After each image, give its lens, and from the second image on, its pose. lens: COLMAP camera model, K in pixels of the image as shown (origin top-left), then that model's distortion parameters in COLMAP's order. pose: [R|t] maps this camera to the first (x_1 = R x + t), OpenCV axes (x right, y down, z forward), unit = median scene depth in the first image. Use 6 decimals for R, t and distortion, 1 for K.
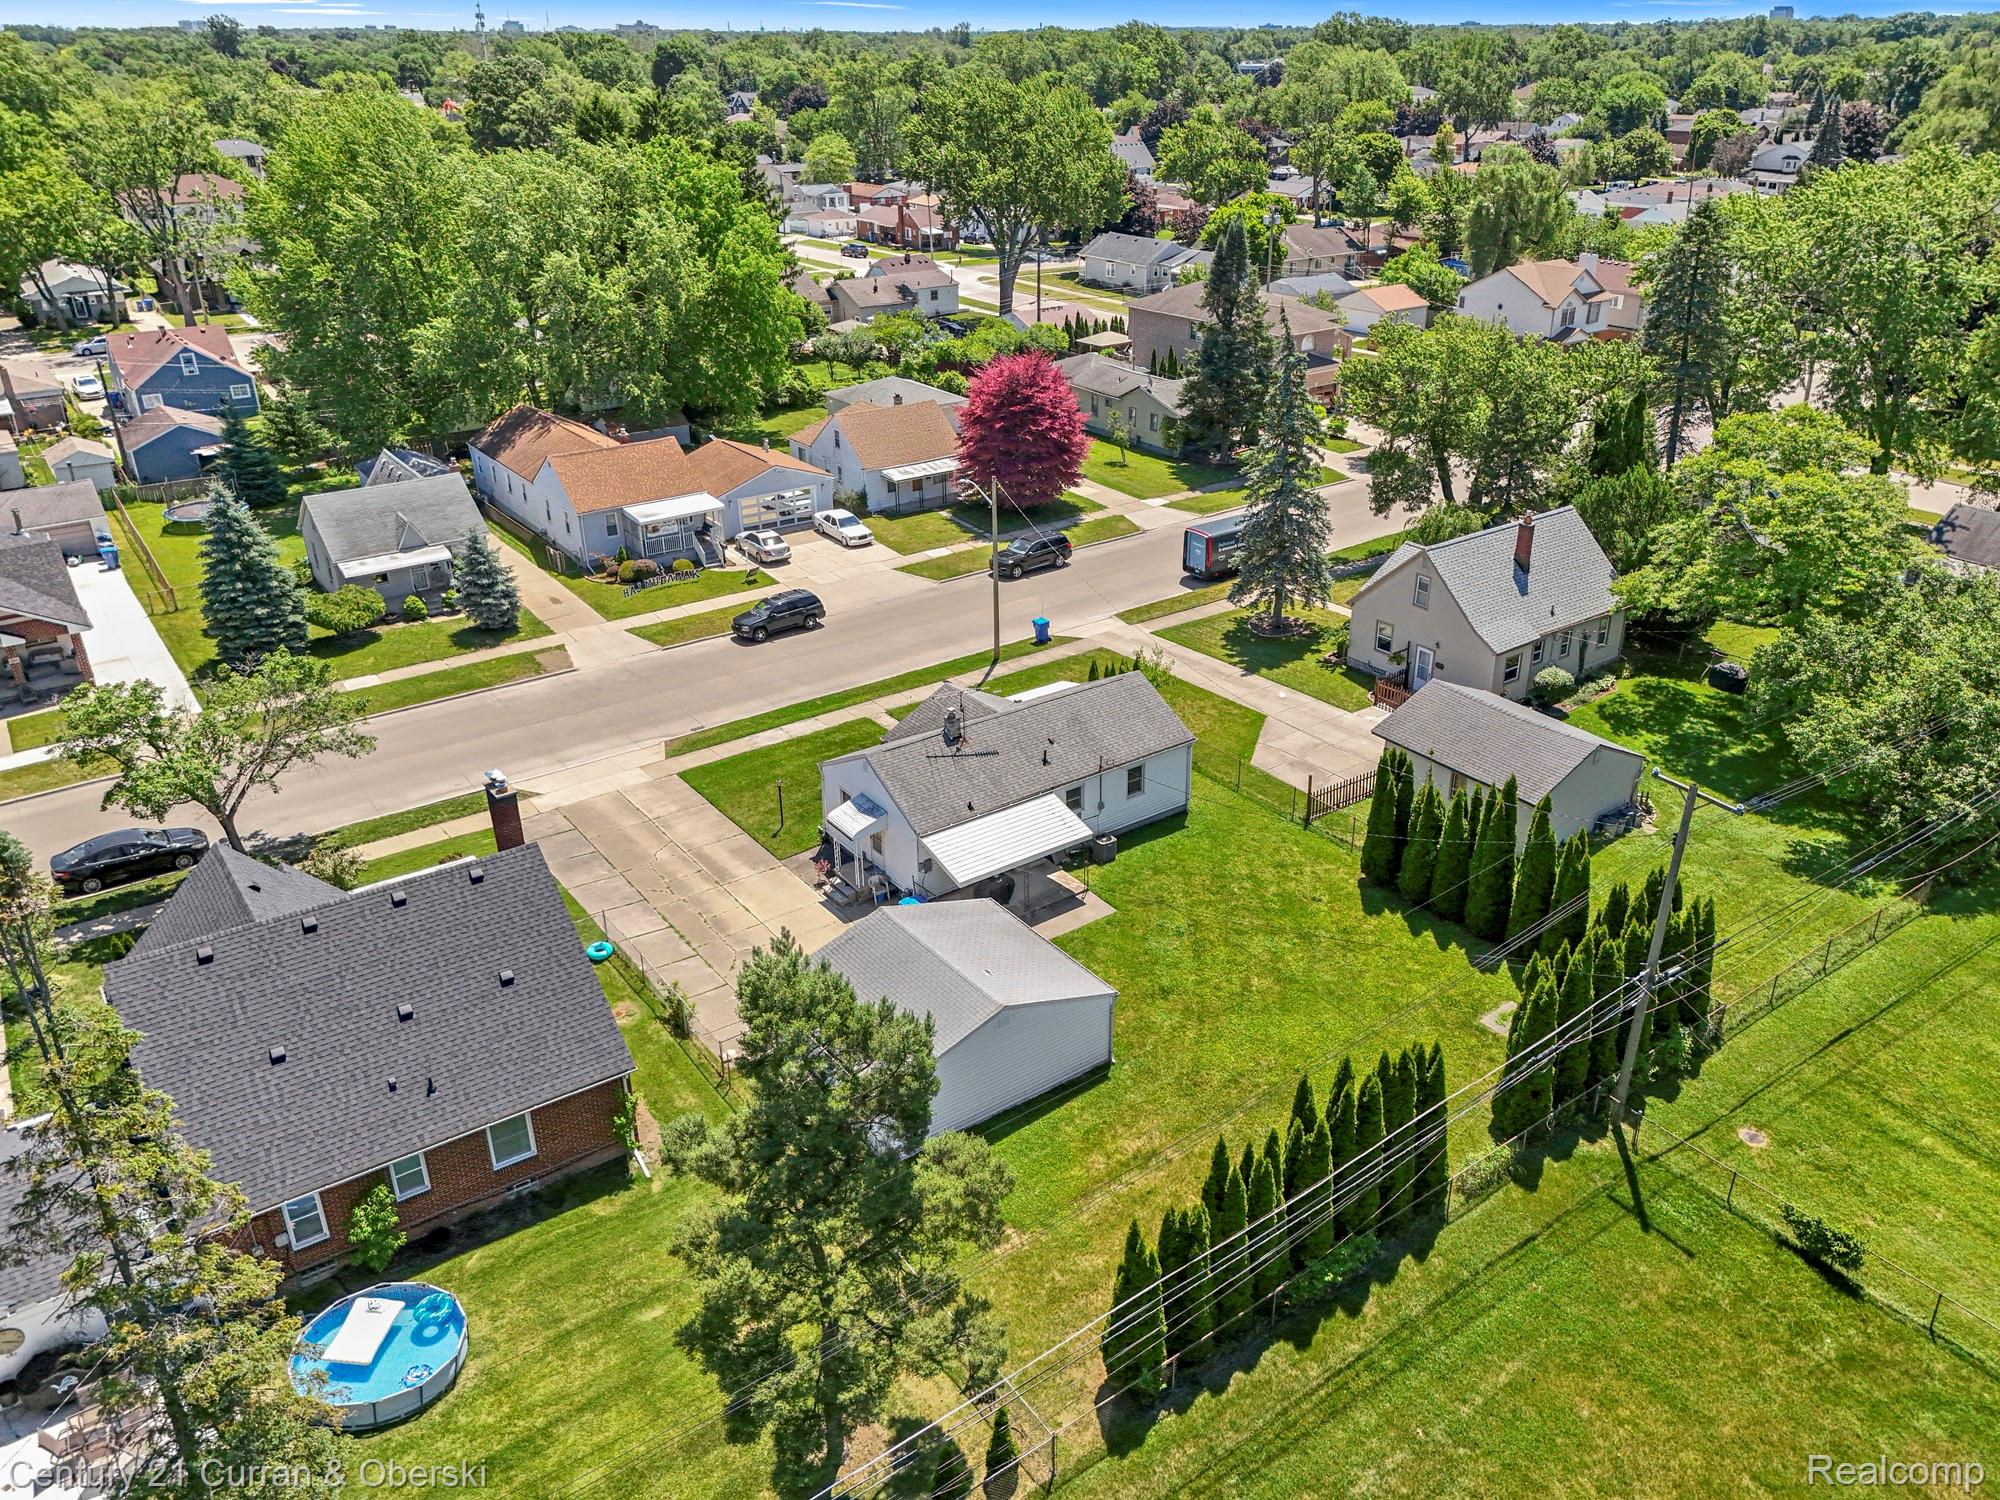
lens RADIAL K [[1481.2, 0, 1047.9], [0, 1481.2, 751.5], [0, 0, 1]] dist [0.053084, -0.000178]
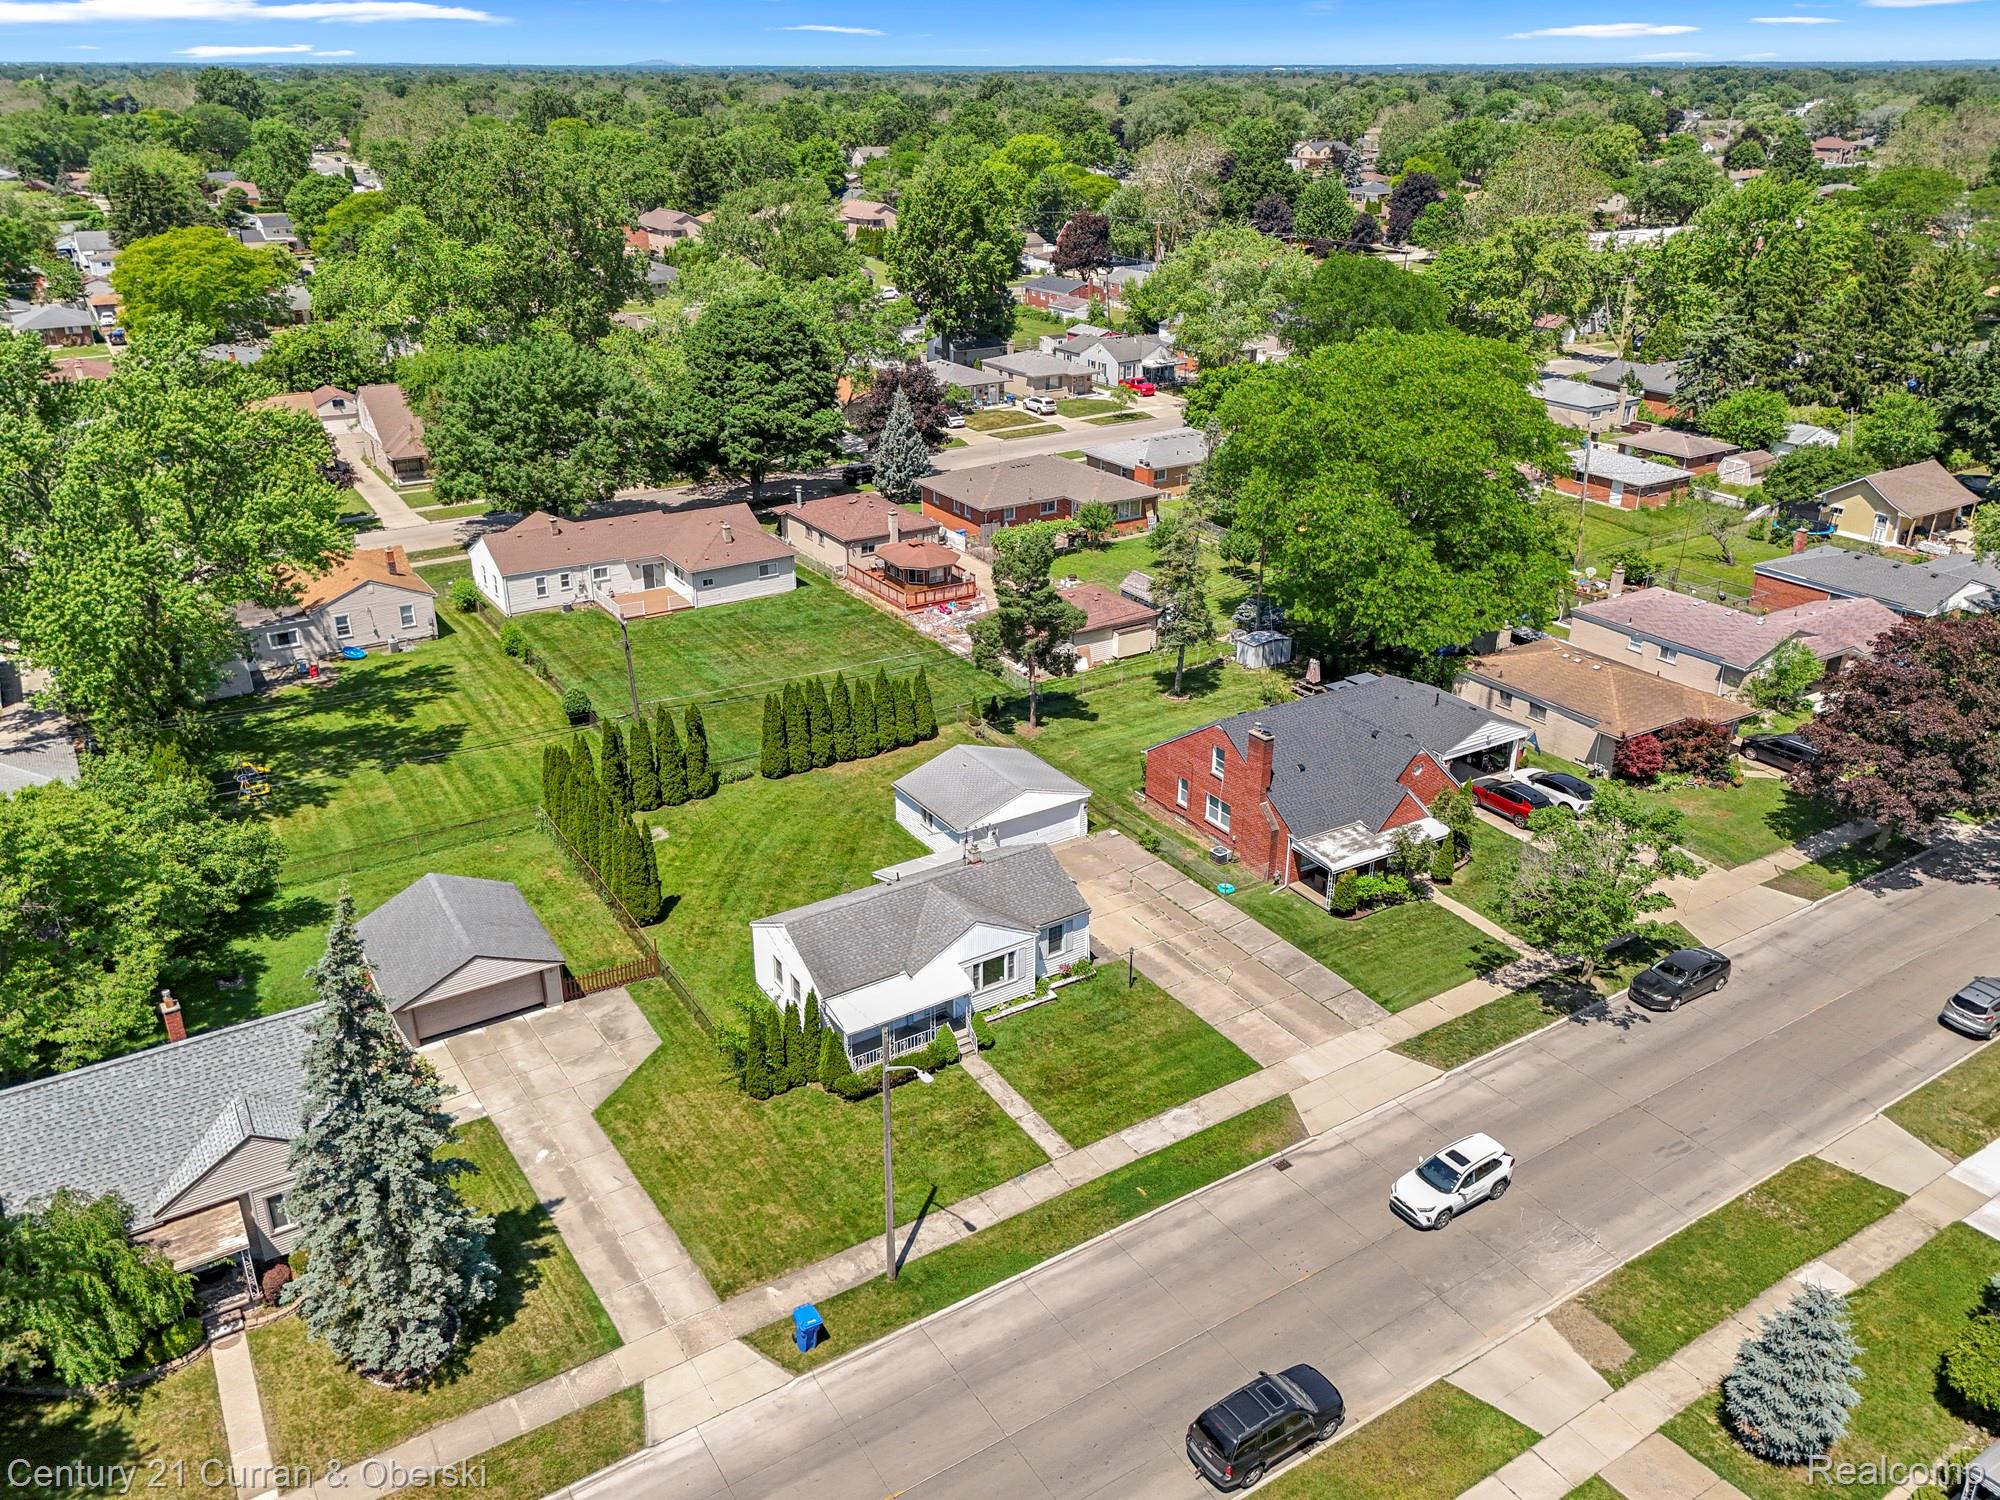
lens RADIAL K [[1432.2, 0, 964.3], [0, 1432.2, 811.1], [0, 0, 1]] dist [0.072608, -0.002122]
pose [[-0.995184, -0.041471, 0.088817, -0.118952], [0.045127, 0.610524, 0.790711, -0.717031], [-0.087017, 0.790911, -0.605713, 1.265240]]
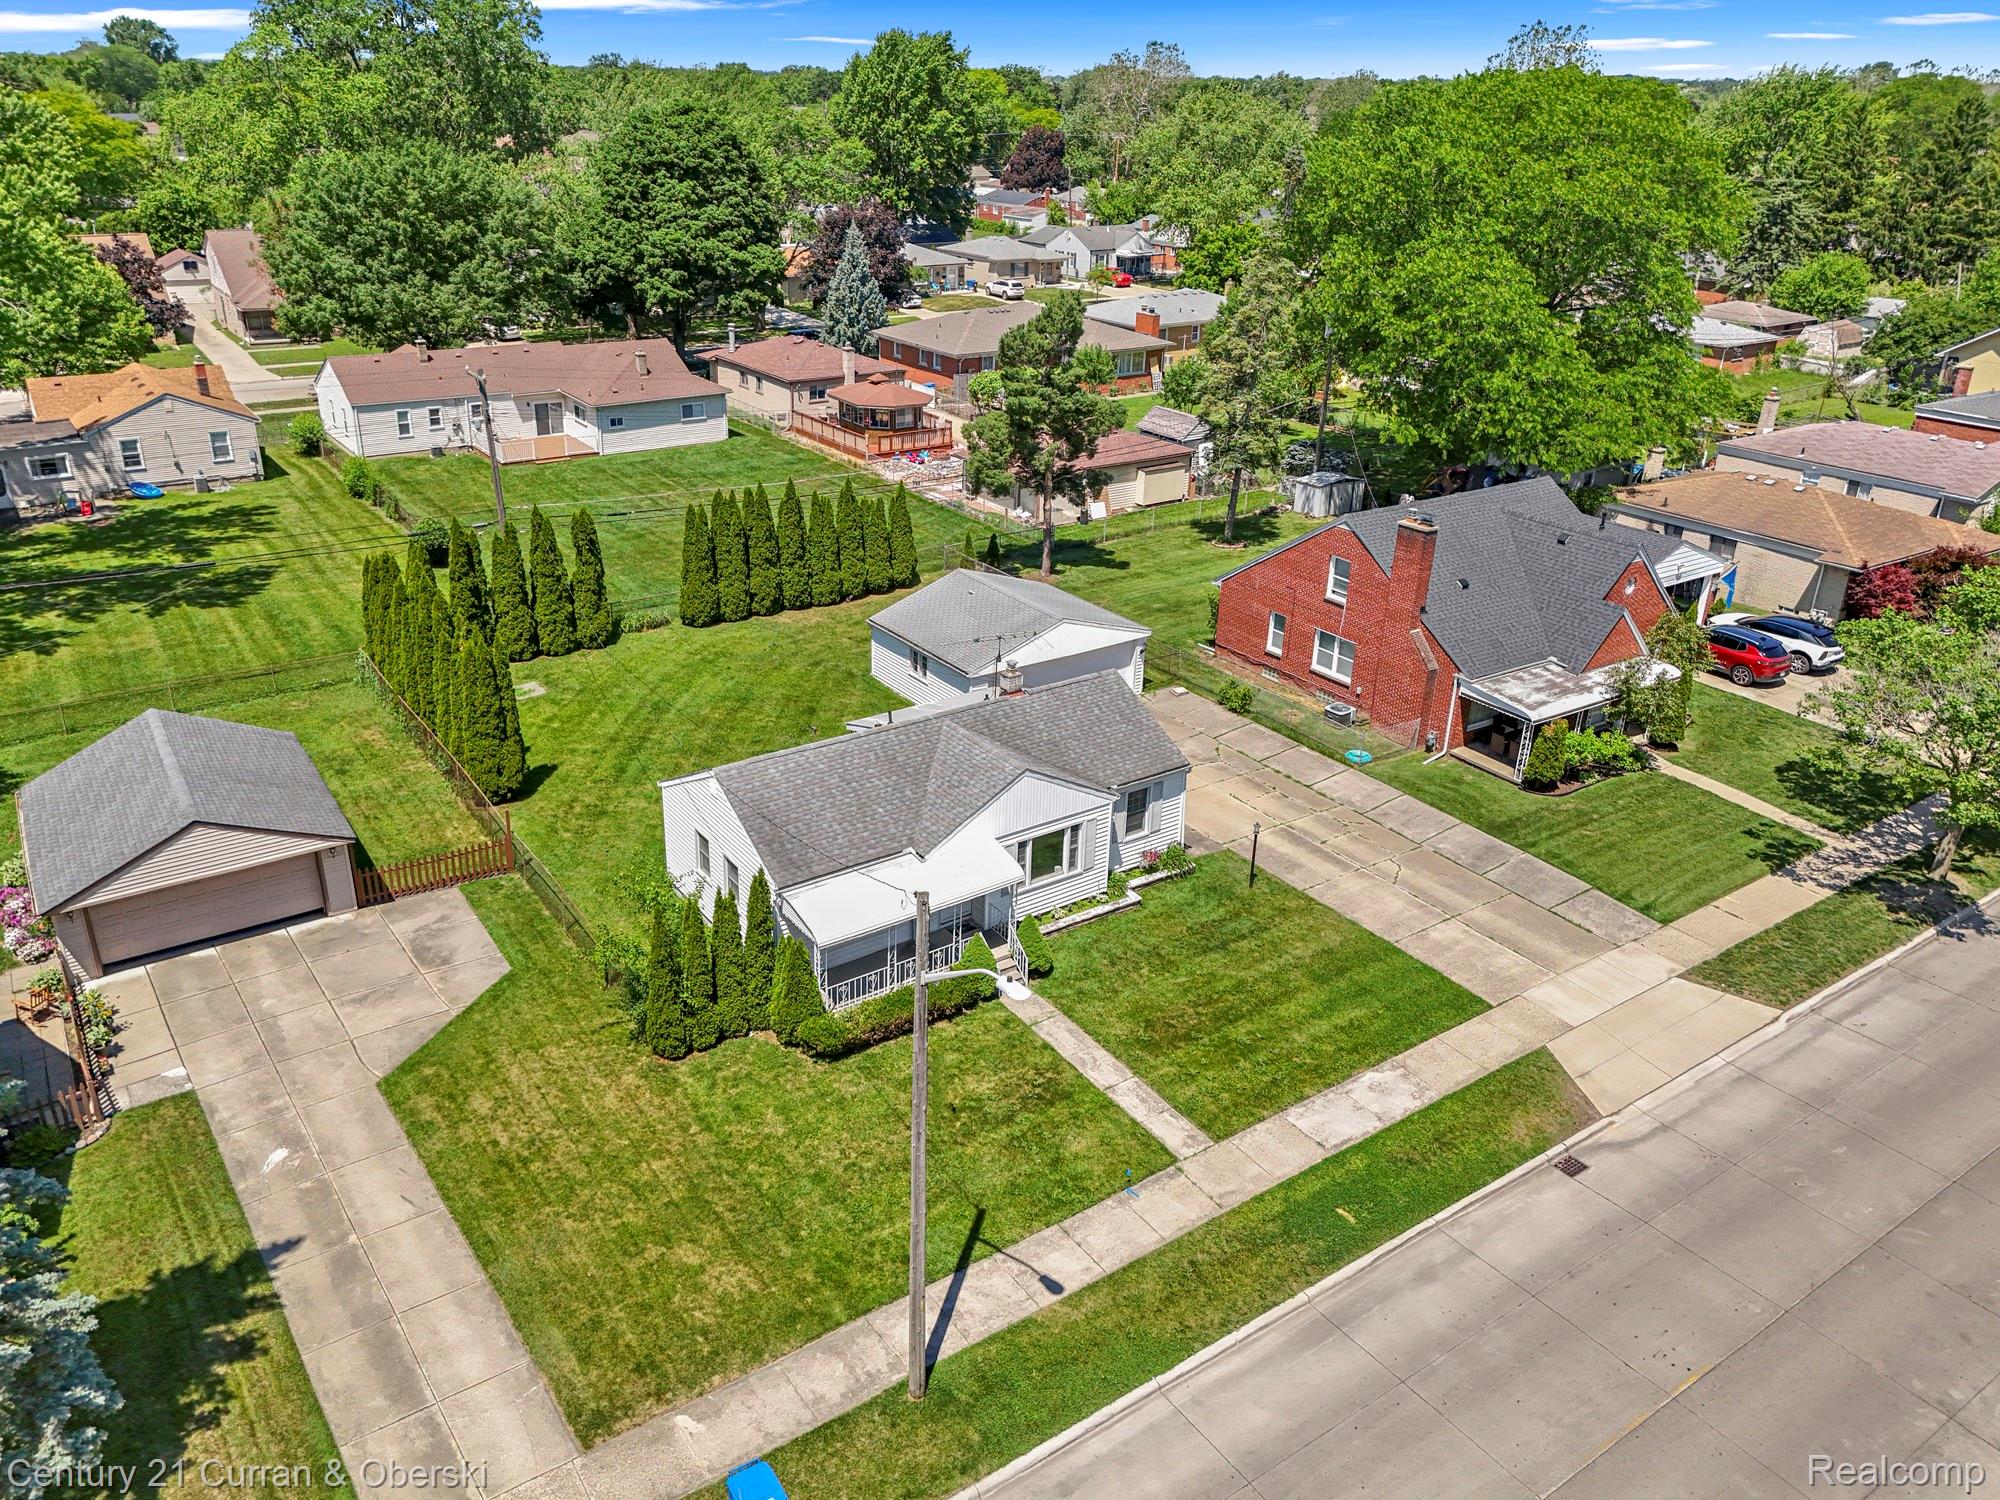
lens RADIAL K [[1444.6, 0, 947.9], [0, 1444.6, 740.1], [0, 0, 1]] dist [0.040085, 0.002103]
pose [[-0.997793, -0.041277, 0.052004, -0.054974], [0.013493, 0.640847, 0.767550, -0.431766], [-0.065009, 0.766558, -0.638876, 1.139149]]
